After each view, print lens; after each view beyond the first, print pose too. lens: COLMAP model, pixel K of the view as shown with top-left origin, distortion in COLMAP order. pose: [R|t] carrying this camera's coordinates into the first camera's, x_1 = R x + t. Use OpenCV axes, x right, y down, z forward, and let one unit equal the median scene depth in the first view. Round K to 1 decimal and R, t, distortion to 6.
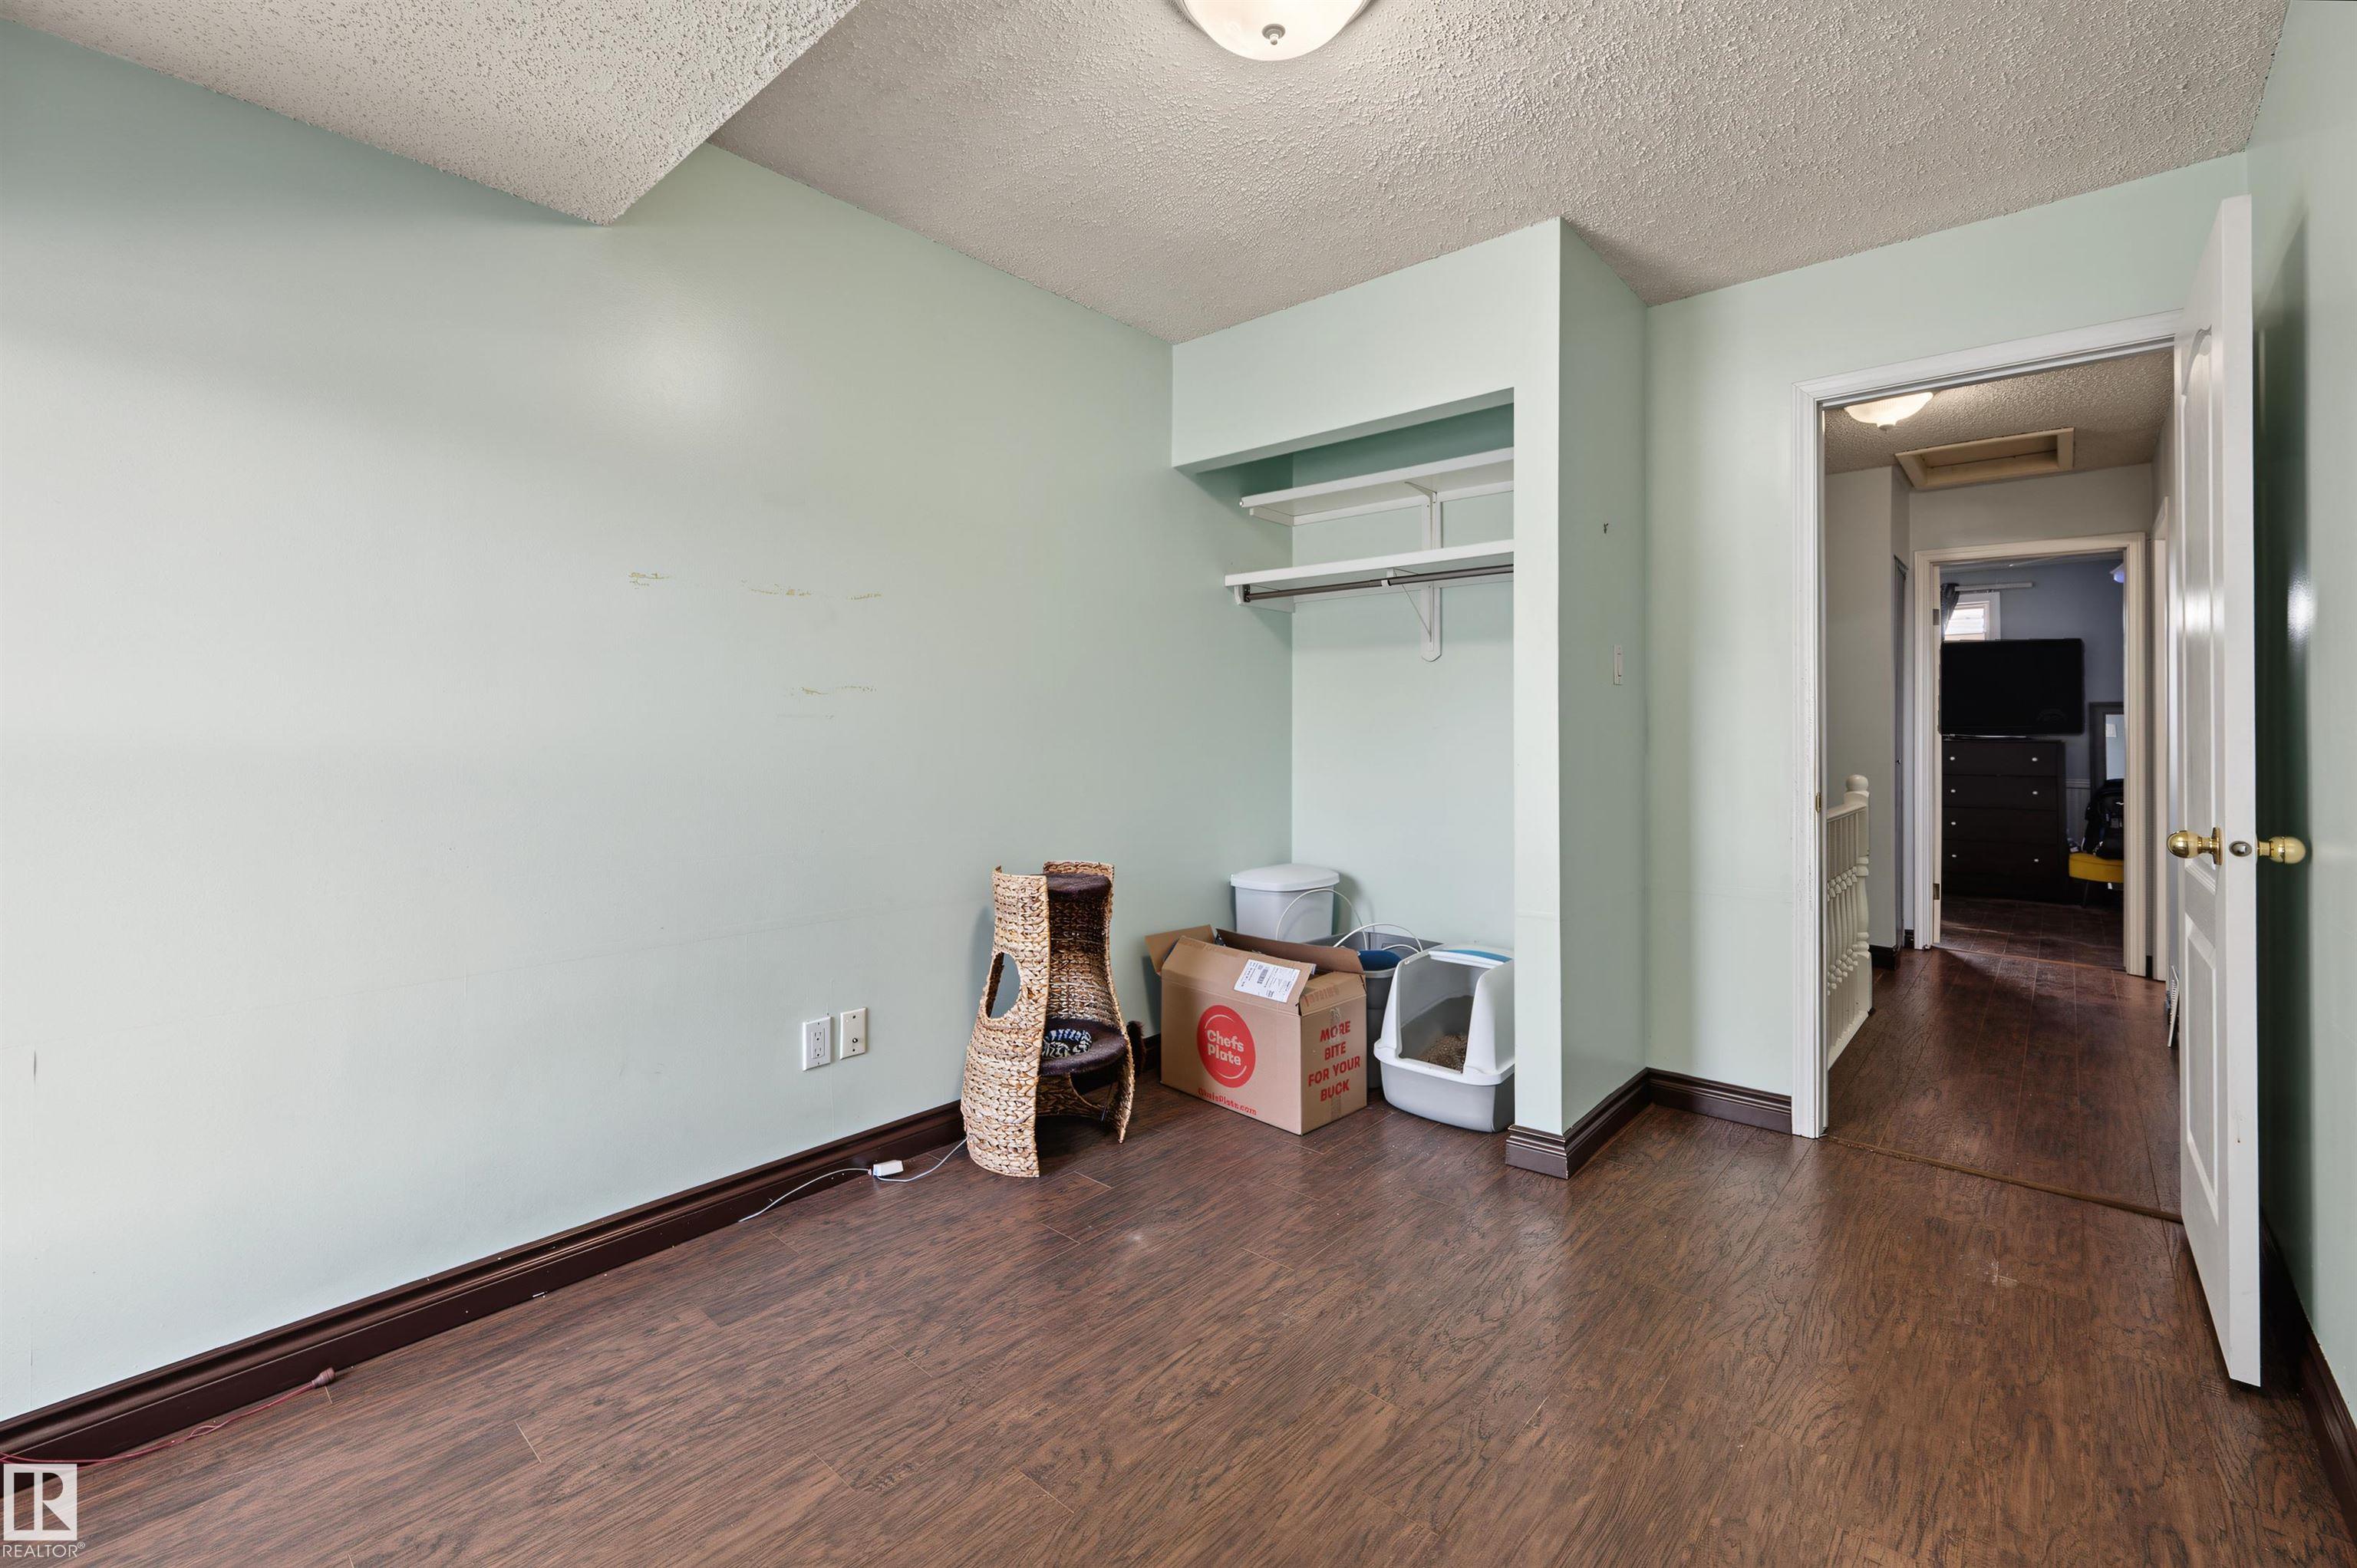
lens RADIAL K [[1005.2, 0, 1187.2], [0, 1005.2, 727.2], [0, 0, 1]] dist [-0.000178, -0.000011]
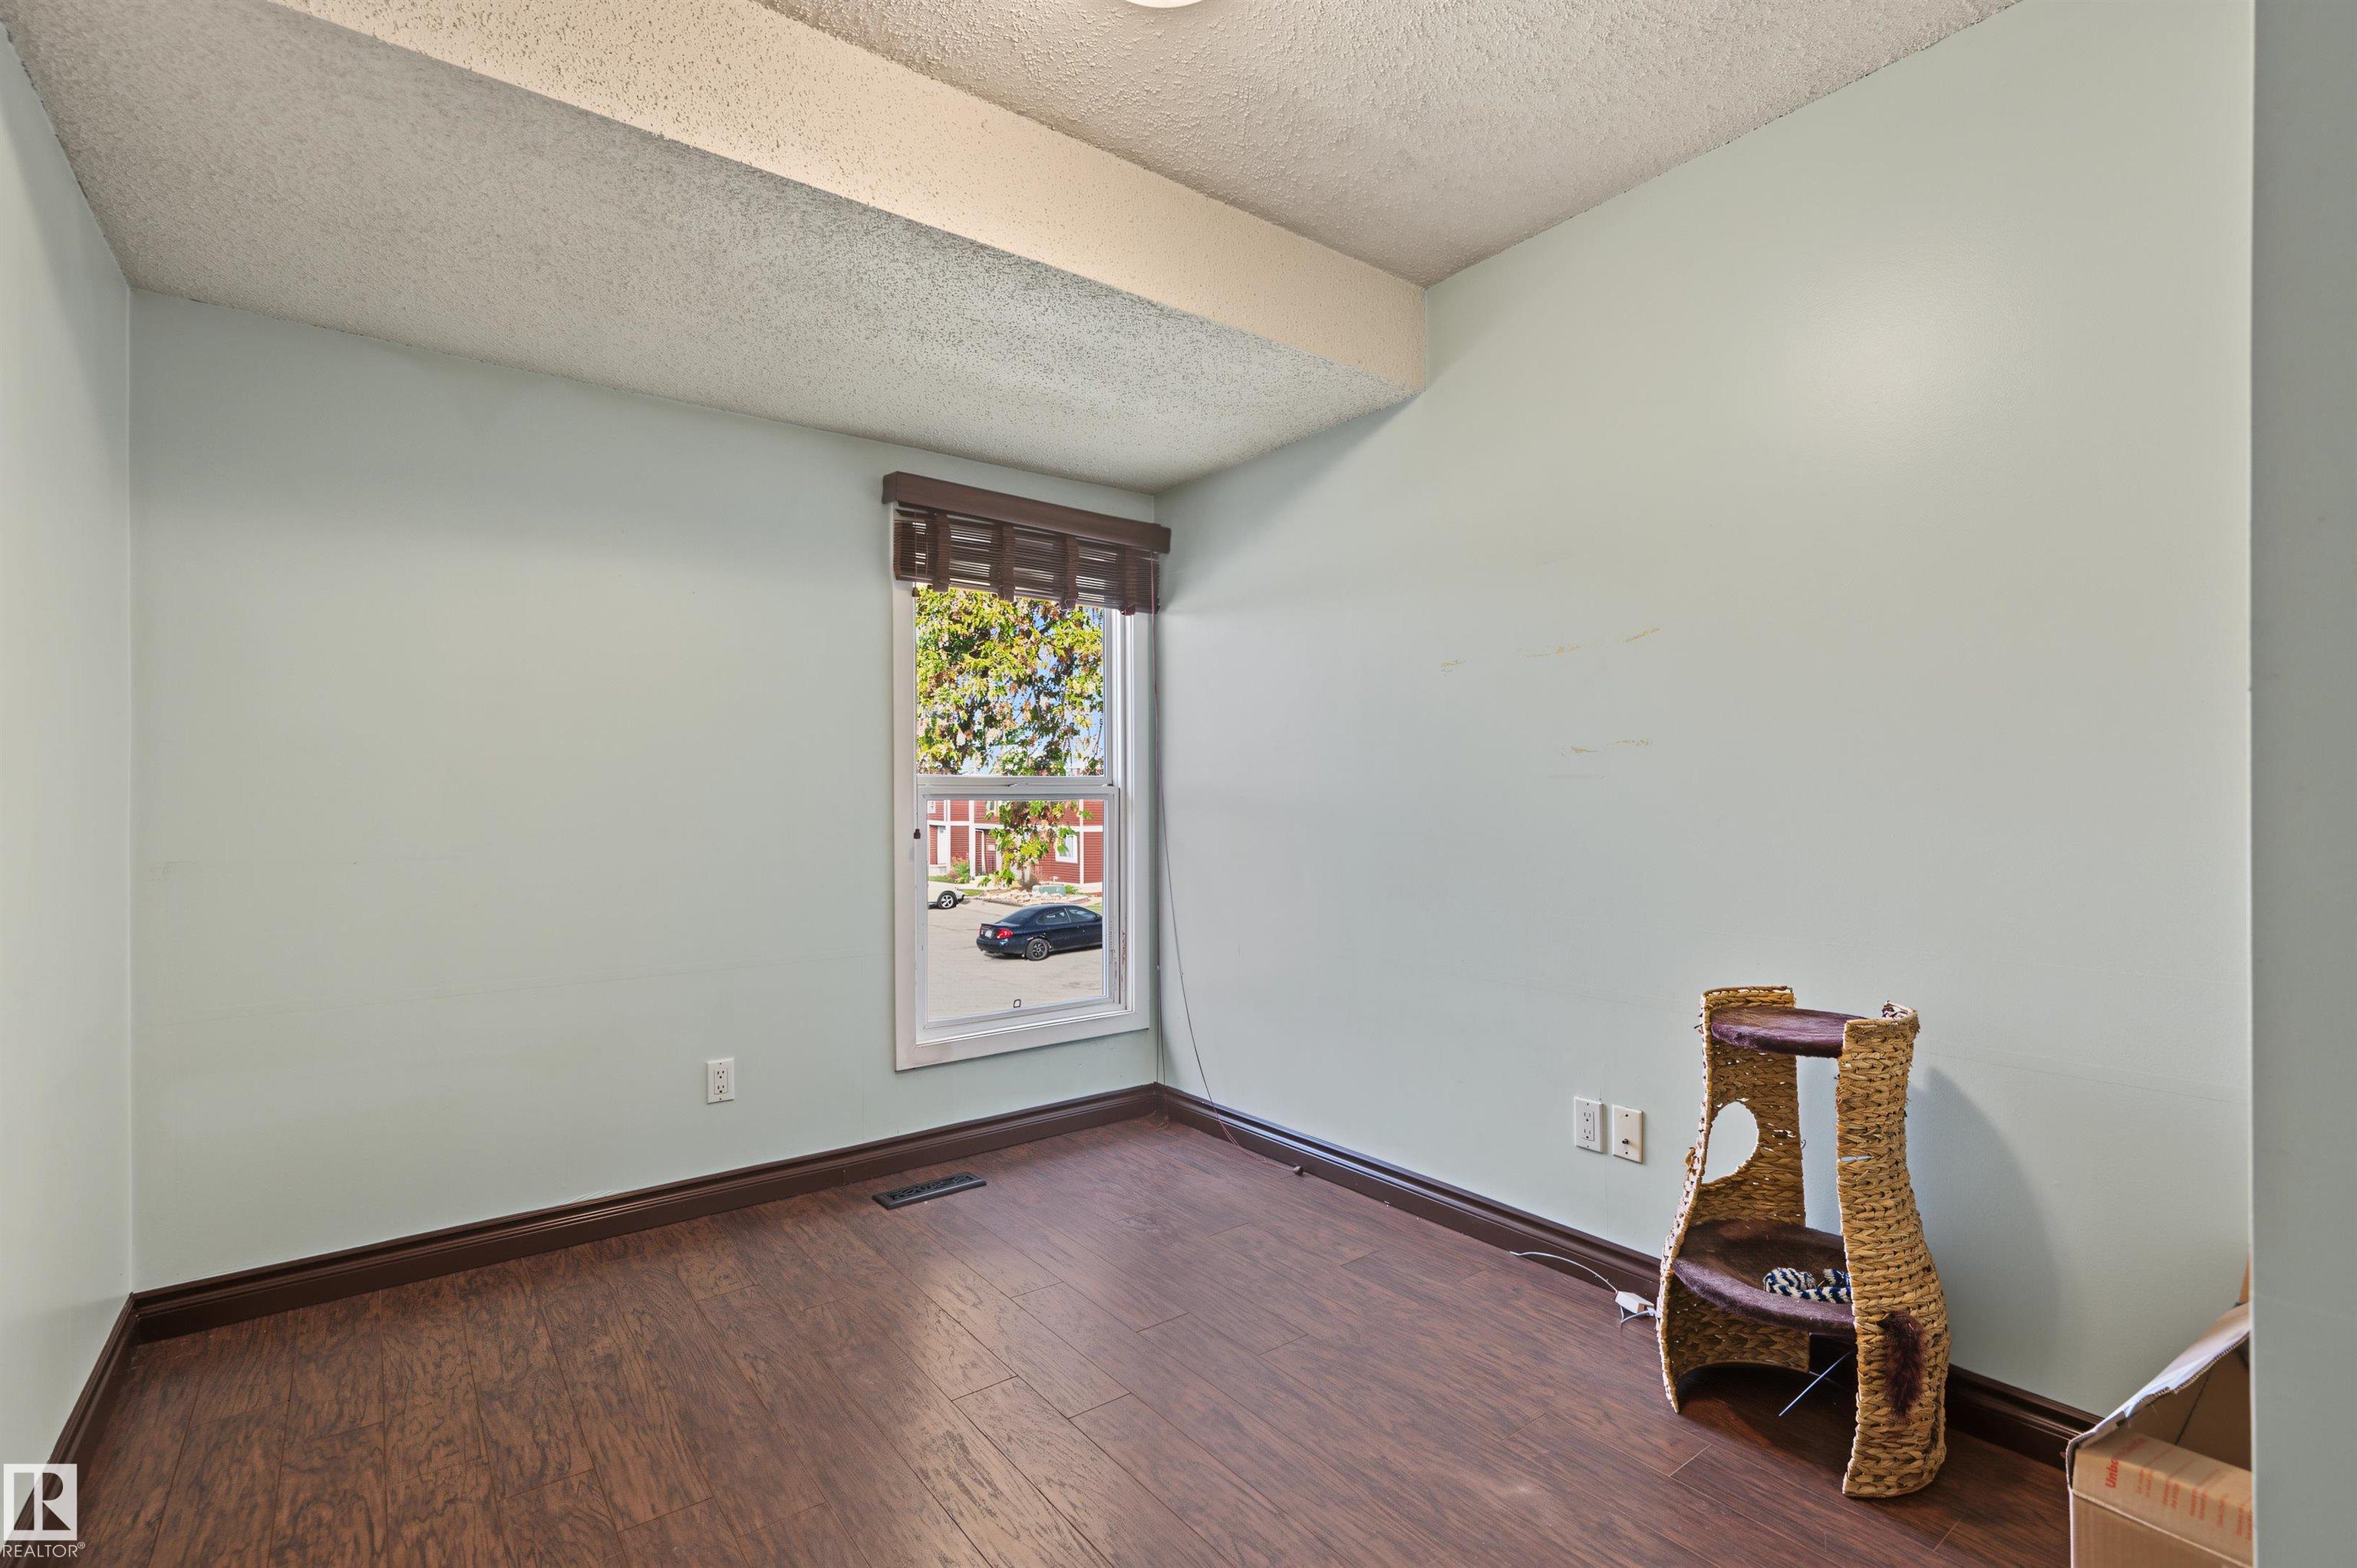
lens RADIAL K [[1057.2, 0, 1189.4], [0, 1057.2, 806.5], [0, 0, 1]] dist [-0.002246, -0.000509]
pose [[-0.195187, 0.009091, -0.980724, 0.784217], [0.012175, 0.999902, 0.006845, 0.007047], [0.980690, -0.010604, -0.195279, 0.971629]]
